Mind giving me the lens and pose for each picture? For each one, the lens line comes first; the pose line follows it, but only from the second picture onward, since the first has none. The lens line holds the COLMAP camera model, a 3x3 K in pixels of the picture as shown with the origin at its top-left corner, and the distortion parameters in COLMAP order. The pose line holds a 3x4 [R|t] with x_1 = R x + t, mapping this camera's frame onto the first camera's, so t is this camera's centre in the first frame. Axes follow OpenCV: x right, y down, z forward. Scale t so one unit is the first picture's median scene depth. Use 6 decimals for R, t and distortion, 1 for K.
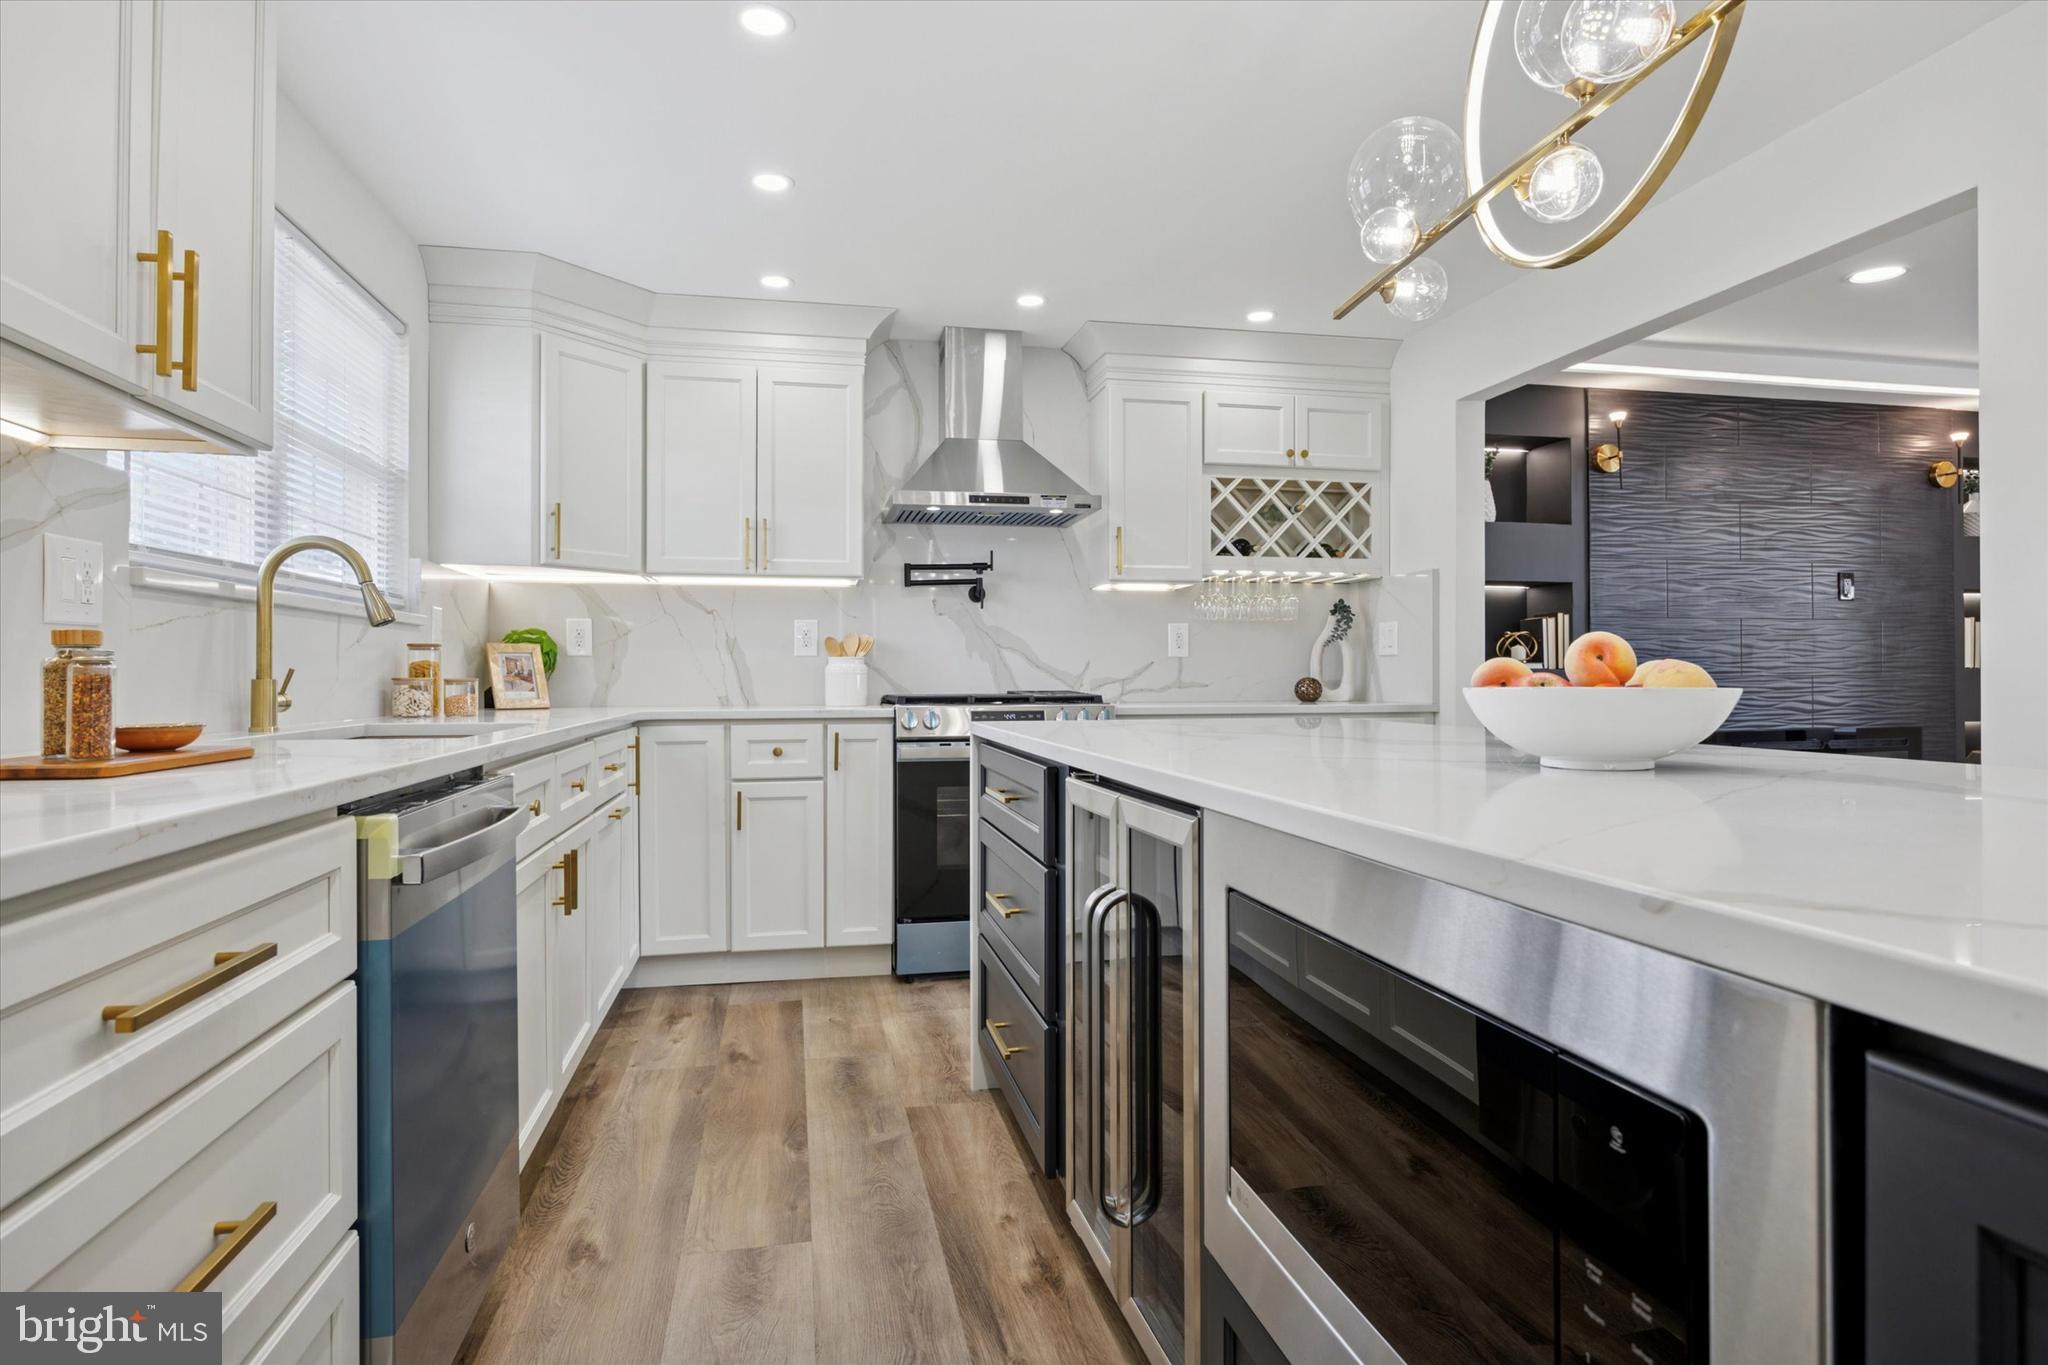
lens RADIAL K [[1108.4, 0, 1019.6], [0, 1108.4, 667.1], [0, 0, 1]] dist [0.002308, 0.000384]
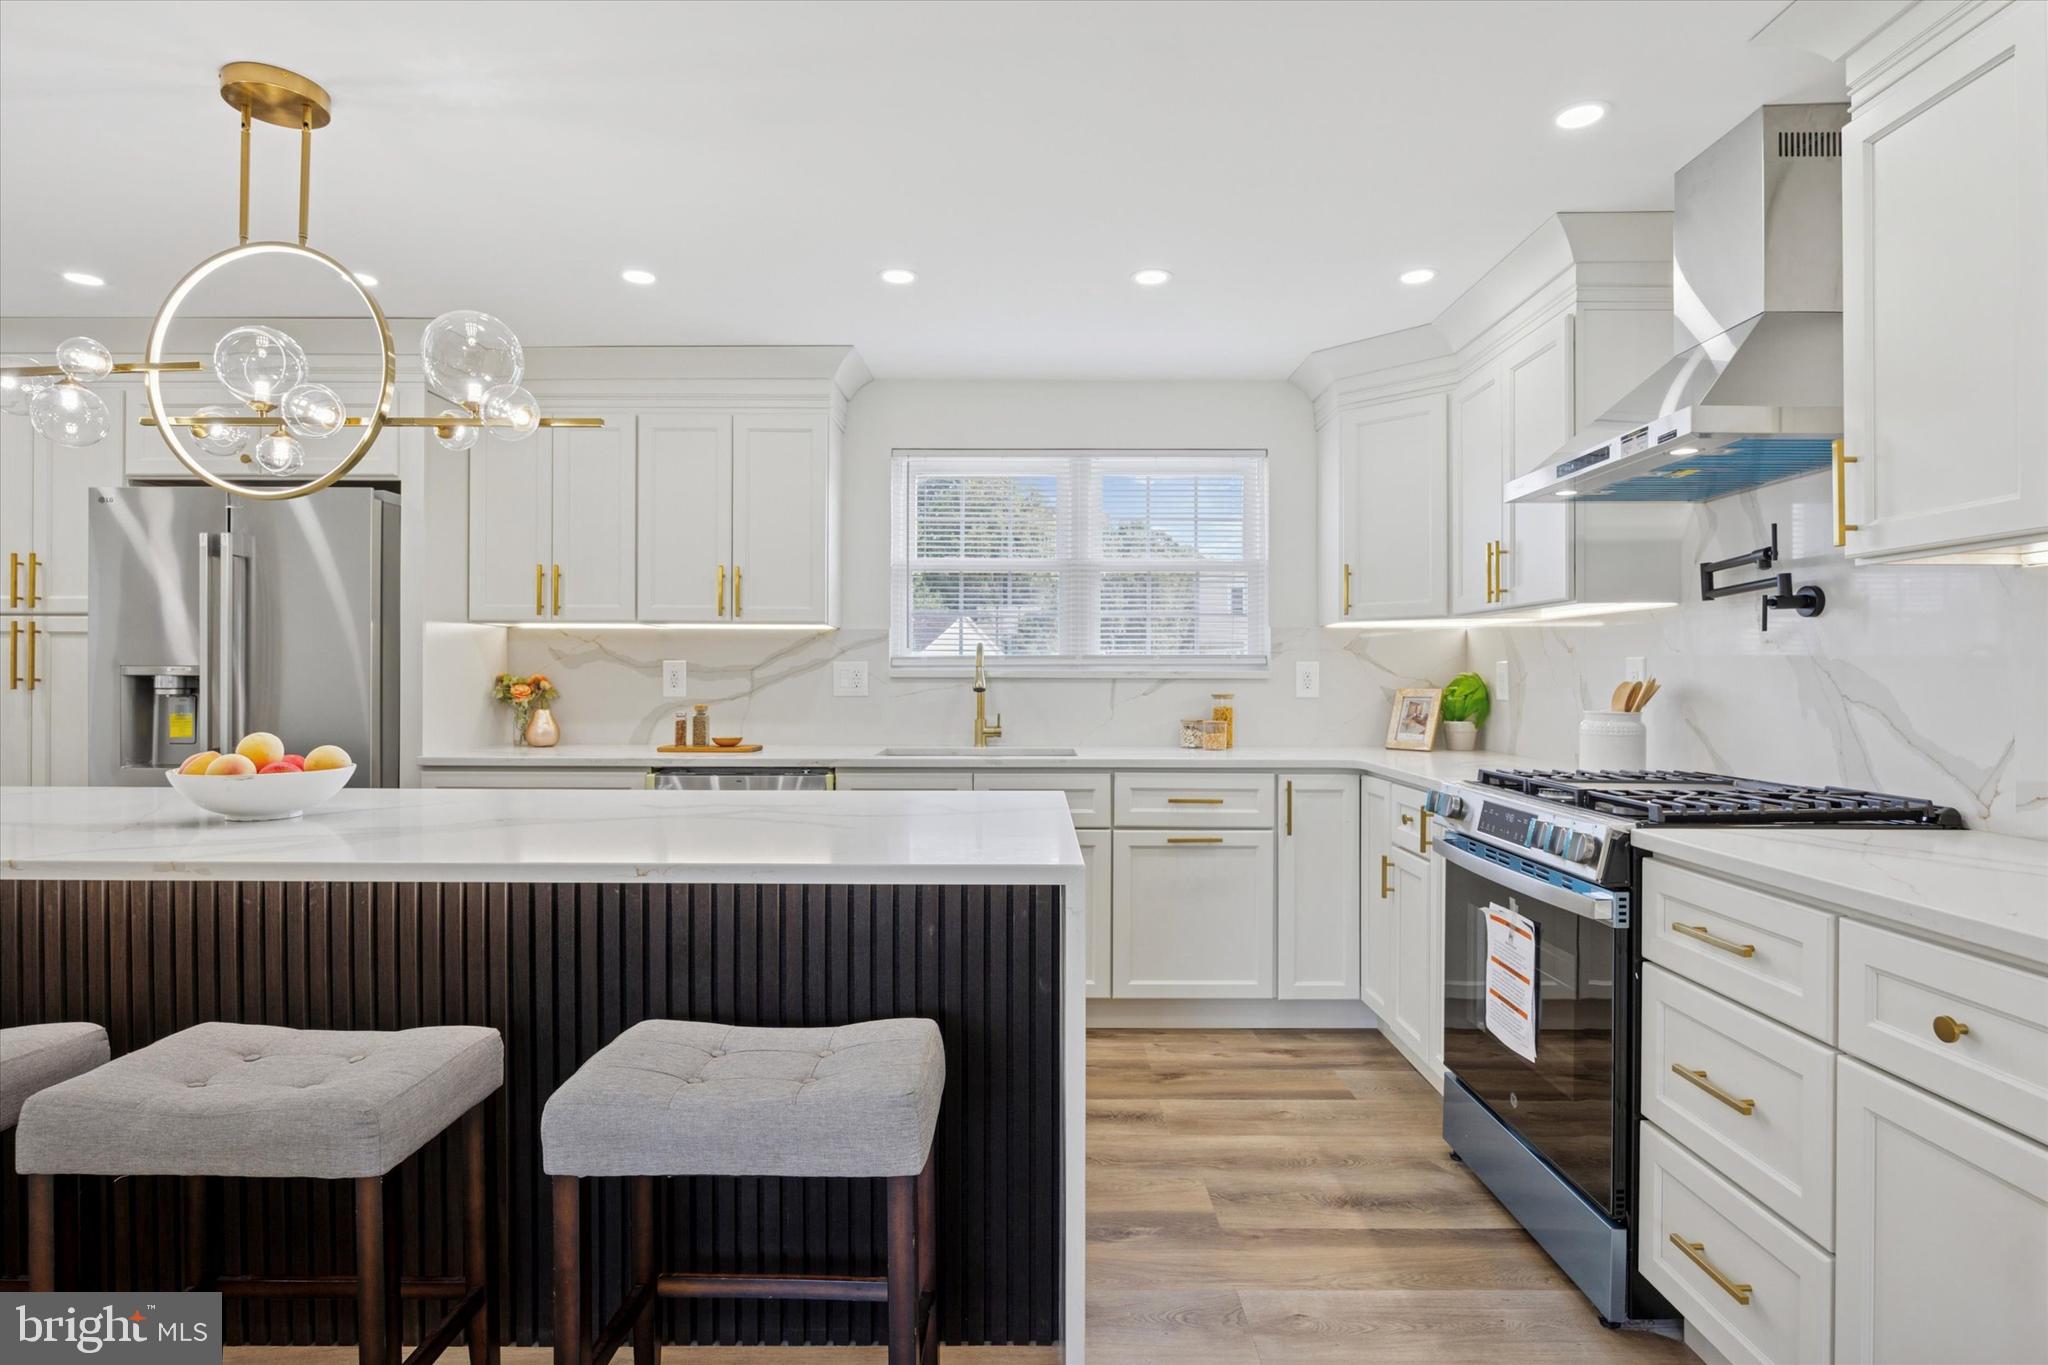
lens RADIAL K [[1053.9, 0, 1022.4], [0, 1053.9, 673.0], [0, 0, 1]] dist [-0.002012, 0.000283]
pose [[-0.210865, -0.000793, -0.977515, 0.556462], [0.007030, 0.999973, -0.002328, -0.033120], [0.977490, -0.007363, -0.210853, 0.748523]]
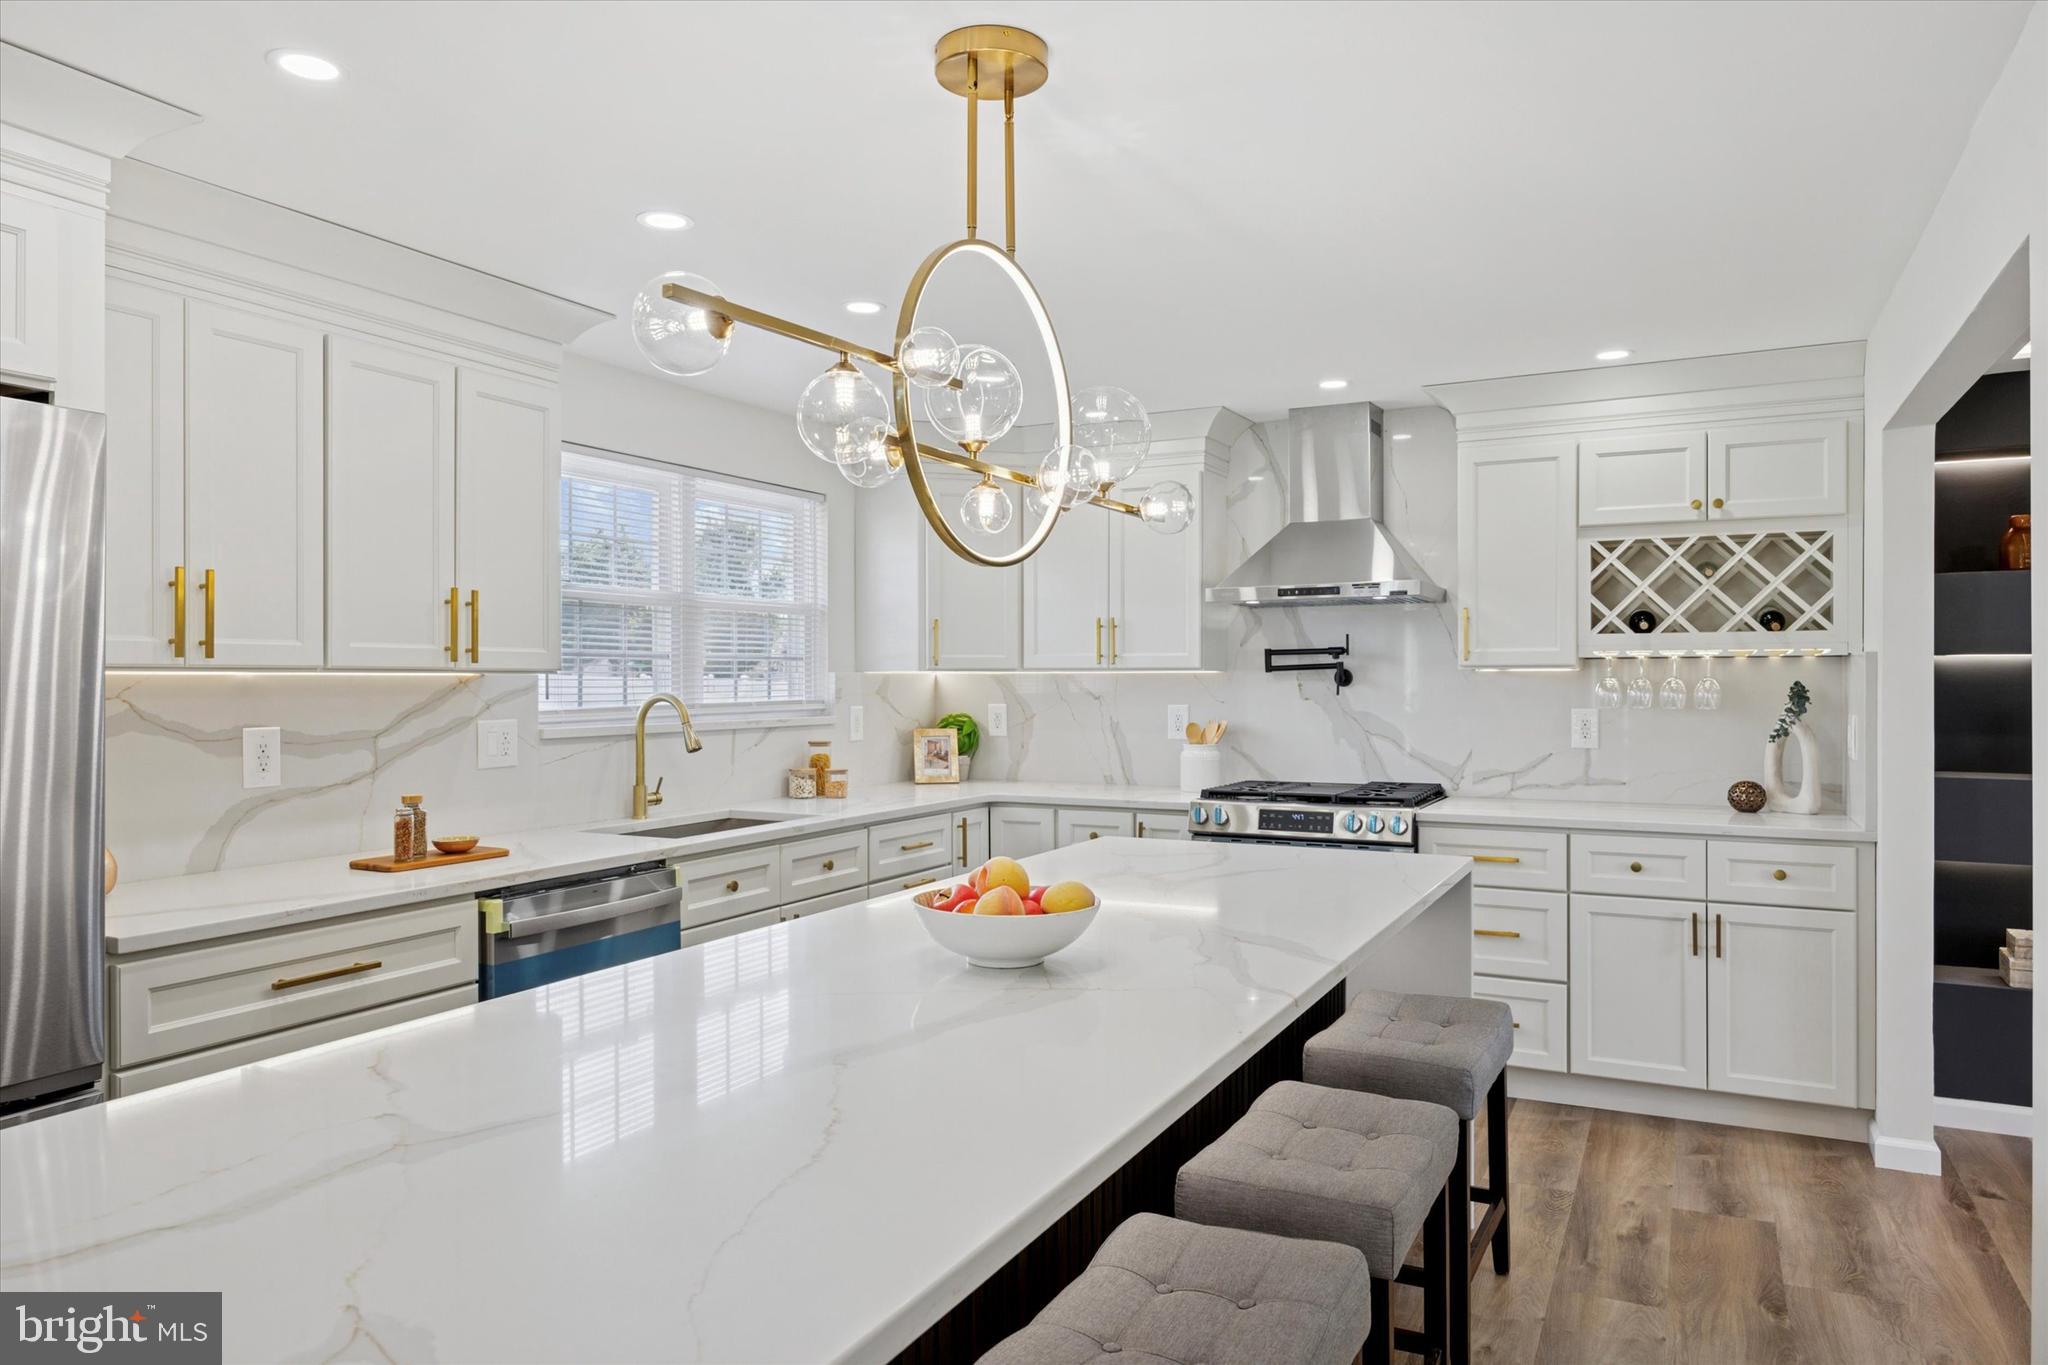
lens RADIAL K [[1329.8, 0, 1025.7], [0, 1329.8, 689.4], [0, 0, 1]] dist [0.037631, 0.002260]
pose [[0.780811, 0.005644, -0.624742, 0.474433], [0.006364, 0.999835, 0.016986, -0.078871], [0.624735, -0.017238, 0.780647, -0.067382]]
